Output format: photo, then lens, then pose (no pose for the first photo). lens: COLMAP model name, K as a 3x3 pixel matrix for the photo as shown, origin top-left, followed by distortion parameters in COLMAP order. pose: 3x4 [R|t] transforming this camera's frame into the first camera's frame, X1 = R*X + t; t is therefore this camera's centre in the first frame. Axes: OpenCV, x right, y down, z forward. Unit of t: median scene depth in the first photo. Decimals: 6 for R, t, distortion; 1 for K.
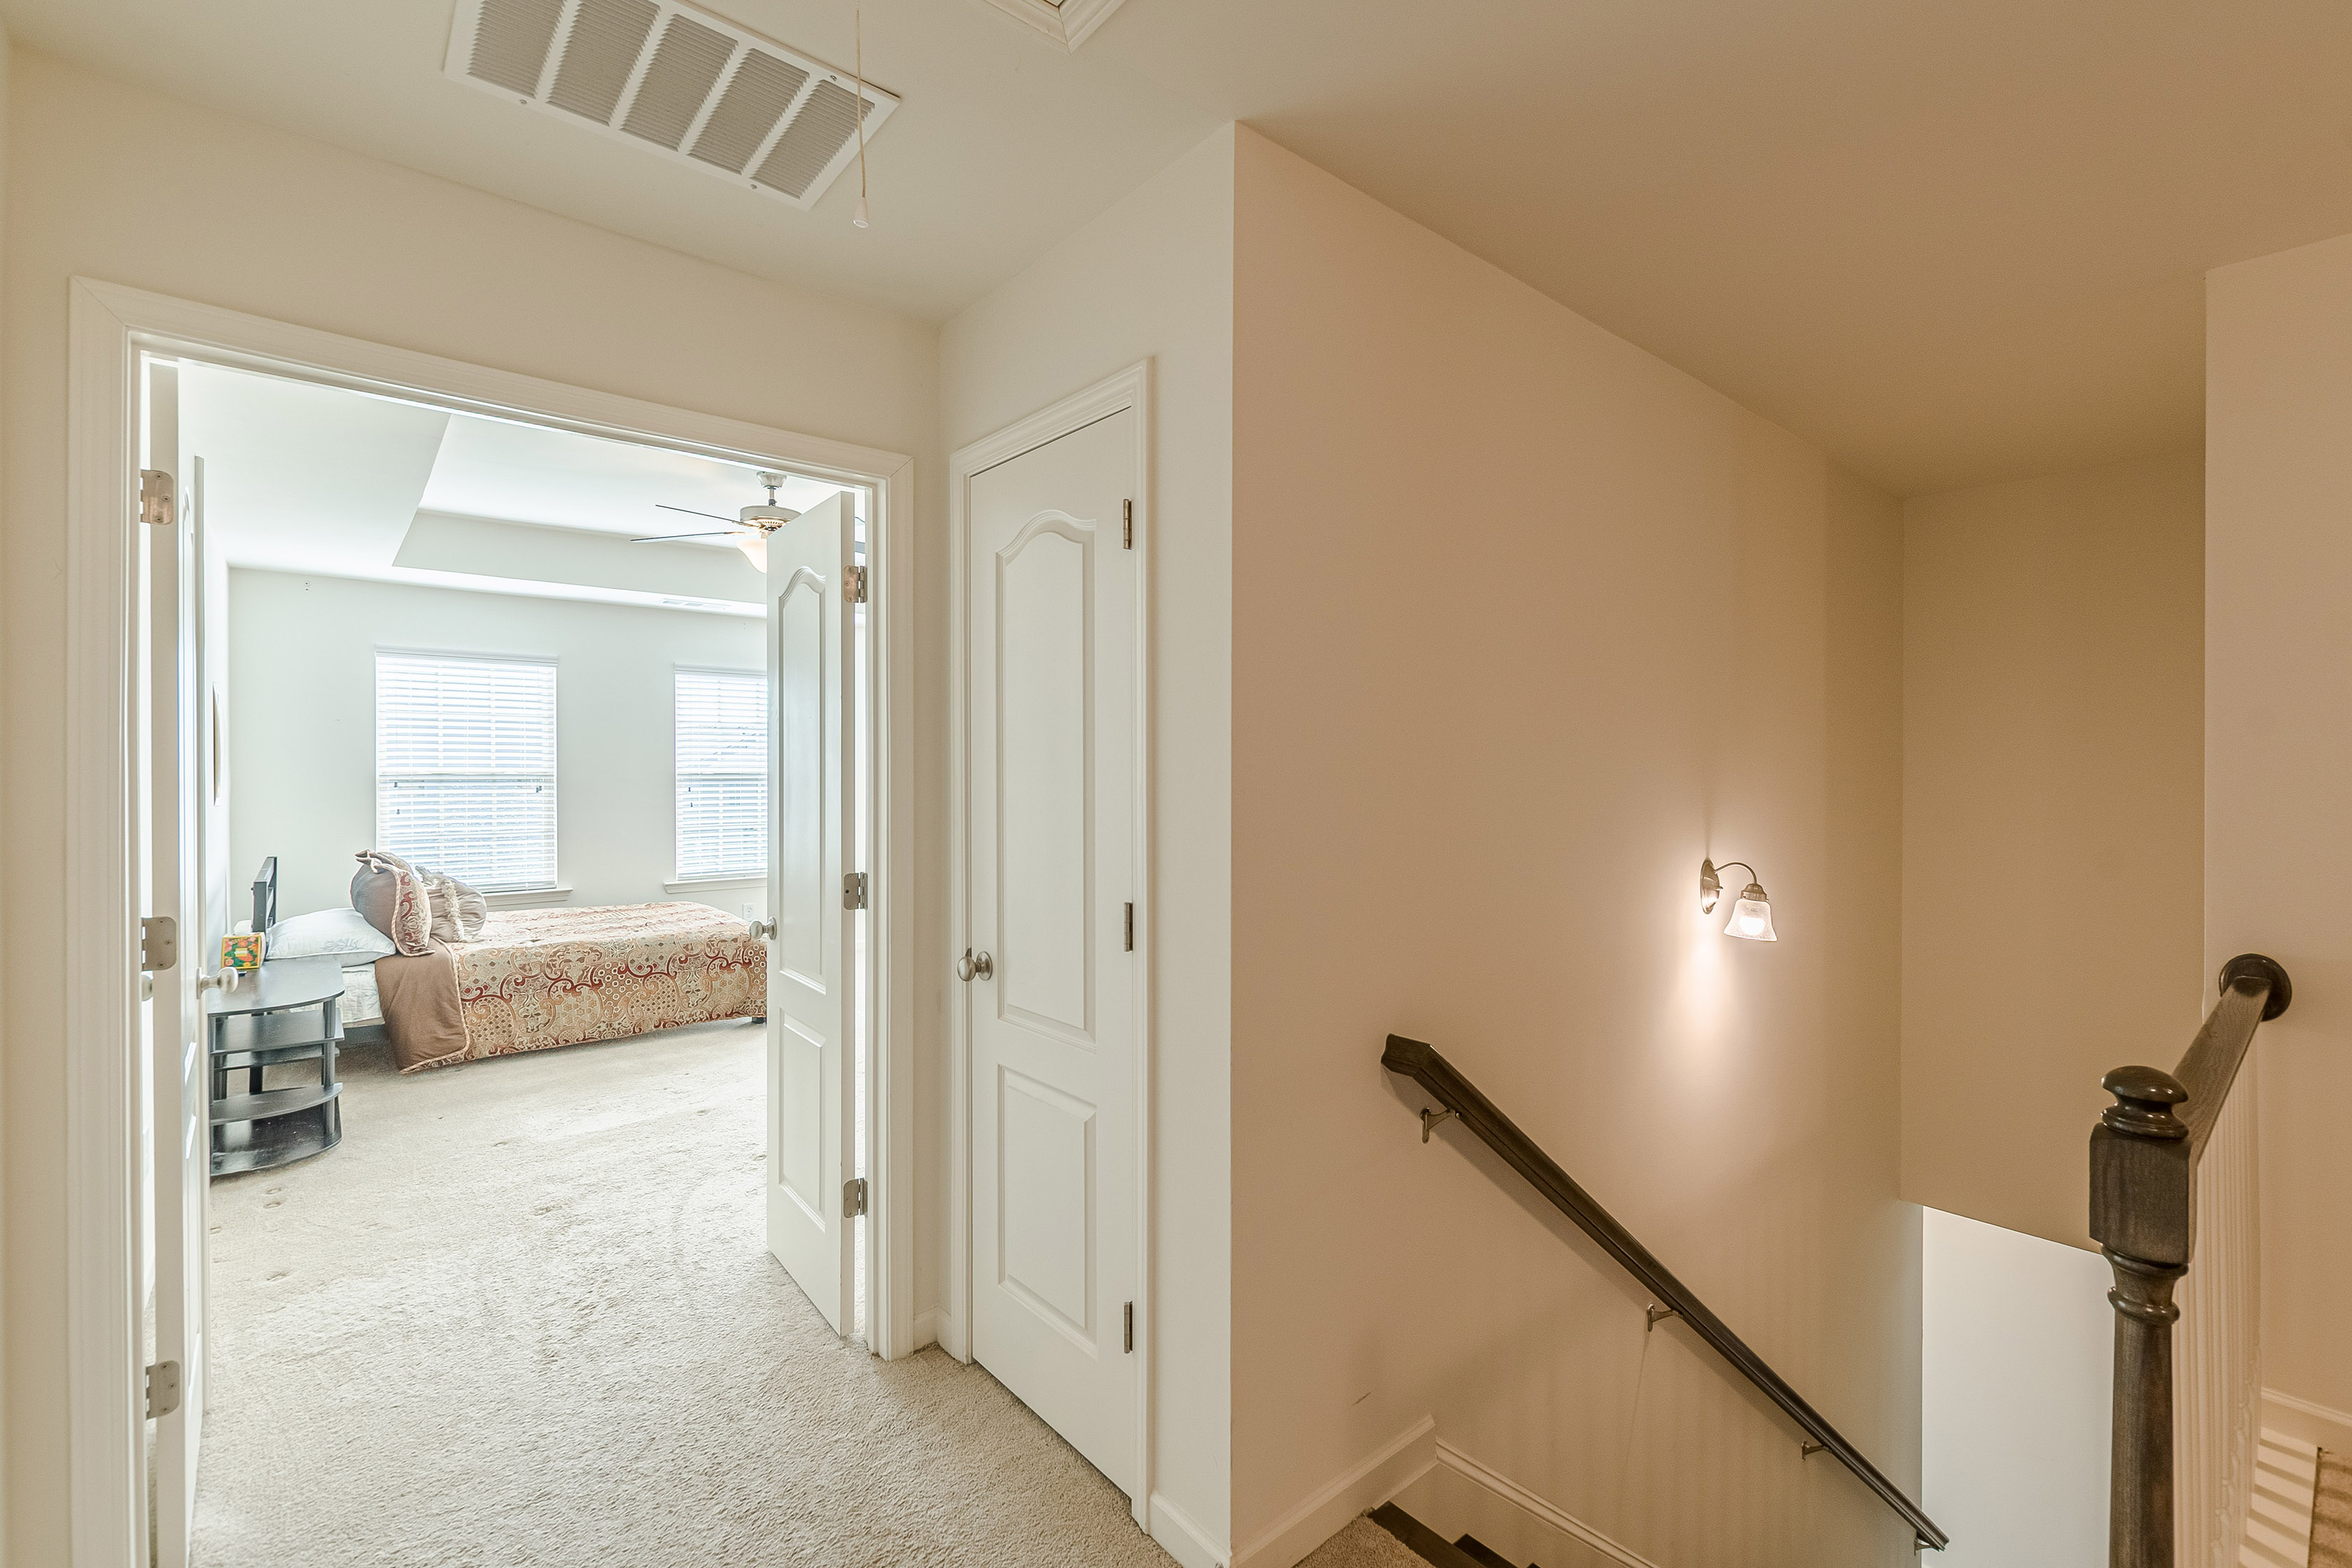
lens RADIAL K [[1038.5, 0, 1177.7], [0, 1038.5, 779.8], [0, 0, 1]] dist [0.018258, -0.000137]
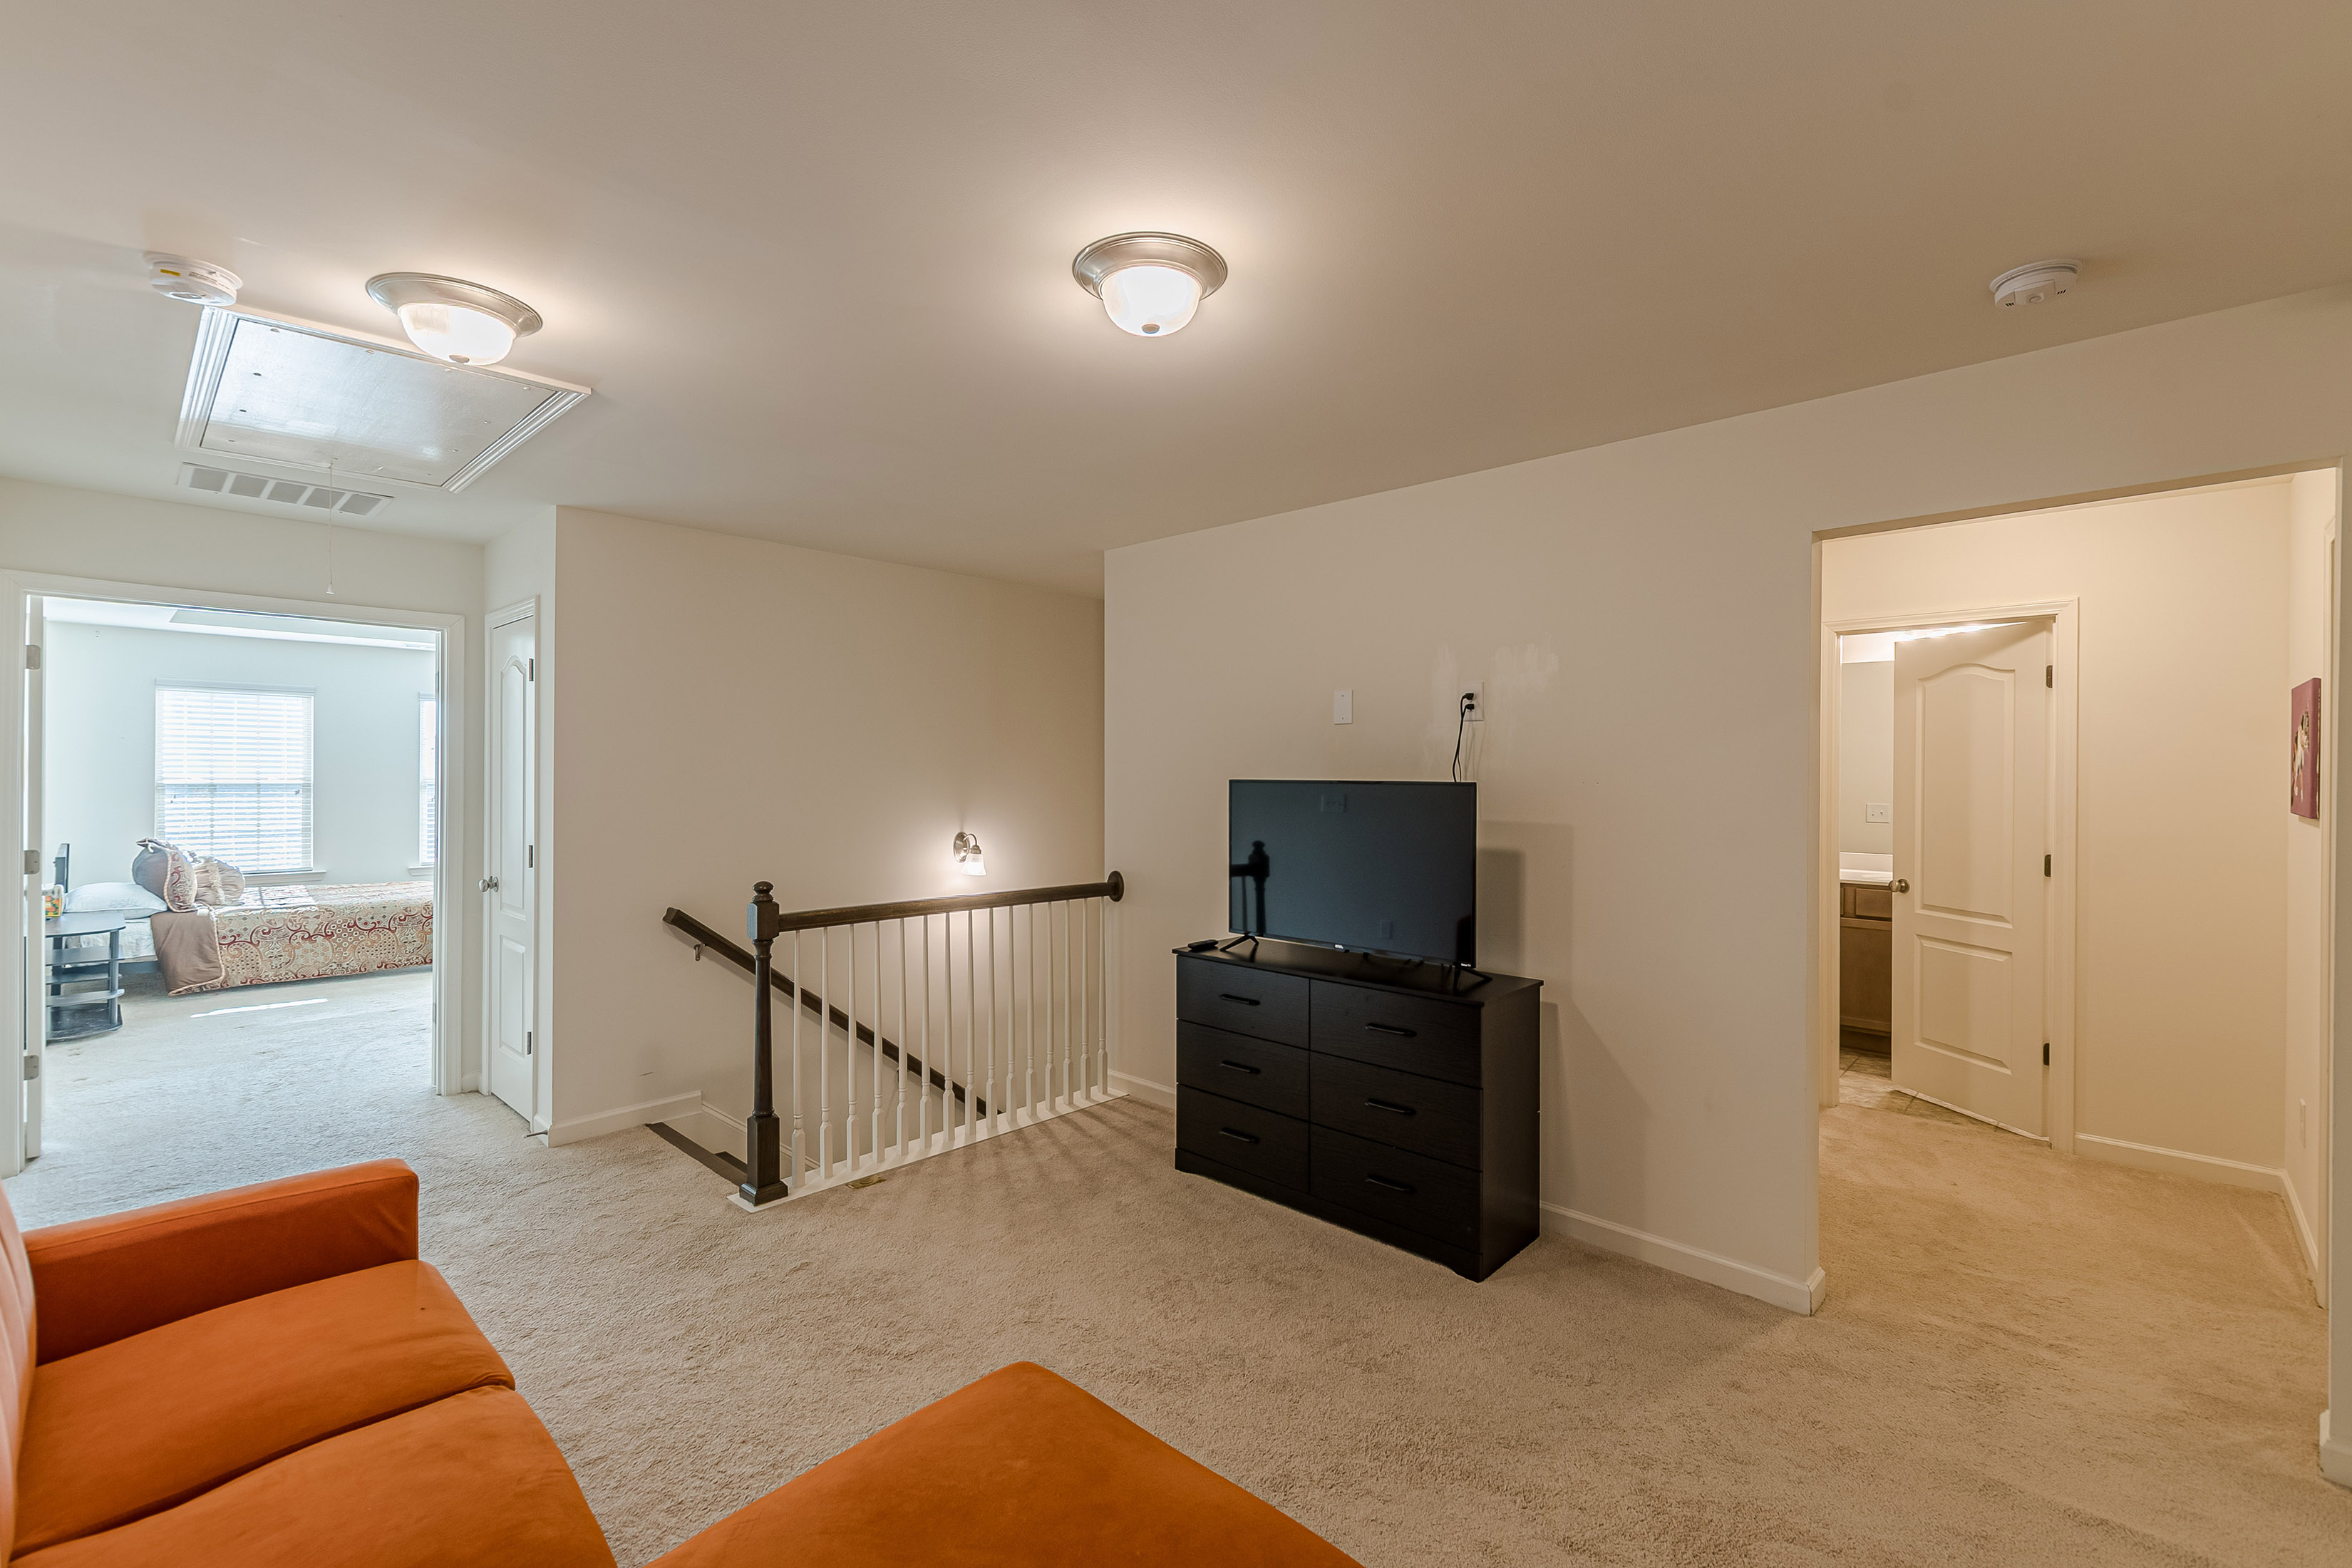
lens RADIAL K [[1002.0, 0, 1161.9], [0, 1002.0, 776.9], [0, 0, 1]] dist [0.013377, -0.006109]
pose [[0.992356, 0.007747, 0.123163, 0.370544], [-0.006129, 0.999890, -0.013511, -0.000673], [-0.123254, 0.012653, 0.992295, -0.459107]]
